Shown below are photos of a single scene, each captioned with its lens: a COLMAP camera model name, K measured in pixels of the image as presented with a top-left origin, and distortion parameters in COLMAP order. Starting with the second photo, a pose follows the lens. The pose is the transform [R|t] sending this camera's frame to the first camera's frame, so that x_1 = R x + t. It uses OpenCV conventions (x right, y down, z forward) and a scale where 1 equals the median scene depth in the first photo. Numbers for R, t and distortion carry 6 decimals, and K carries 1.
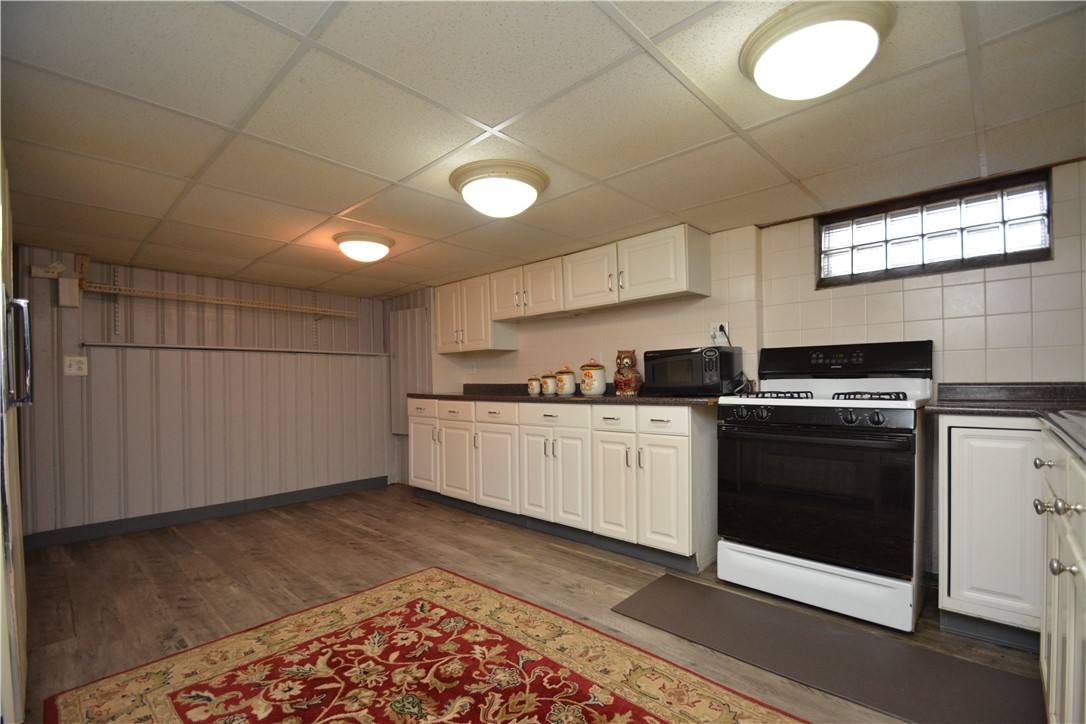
lens RADIAL K [[478.3, 0, 540.3], [0, 478.3, 385.7], [0, 0, 1]] dist [0.013489, -0.013665]
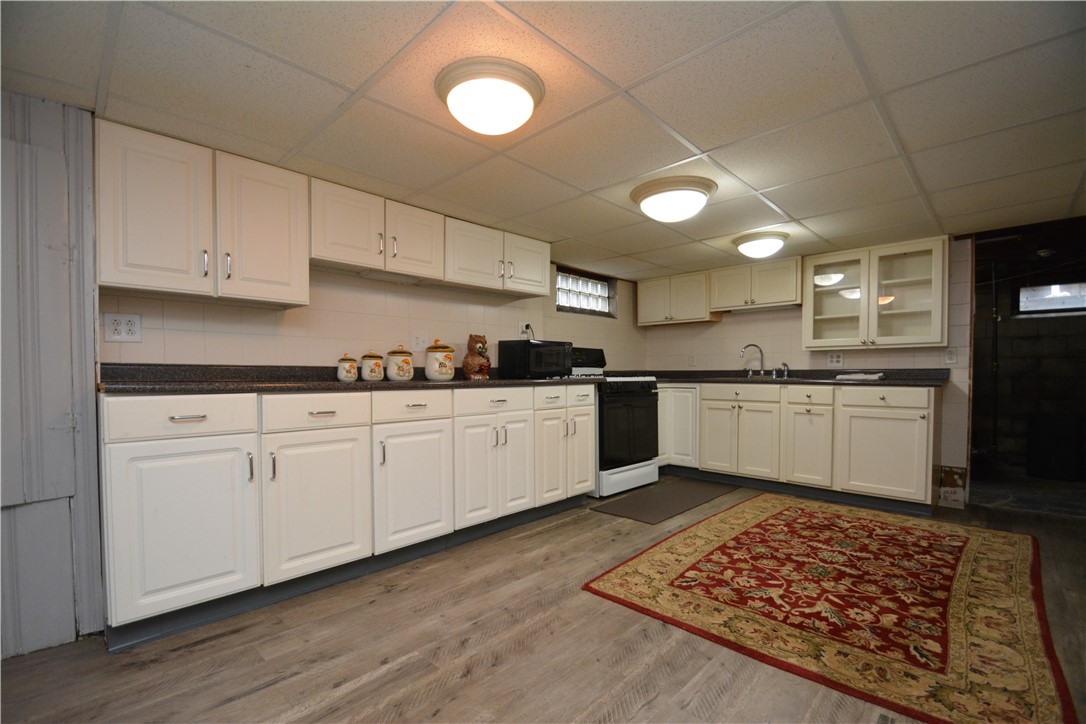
lens RADIAL K [[478.3, 0, 540.3], [0, 478.3, 385.7], [0, 0, 1]] dist [0.013489, -0.013665]
pose [[0.013428, -0.011250, 0.999847, -1.394616], [0.010761, 0.999880, 0.011106, 0.039721], [-0.999852, 0.010610, 0.013548, 1.436296]]
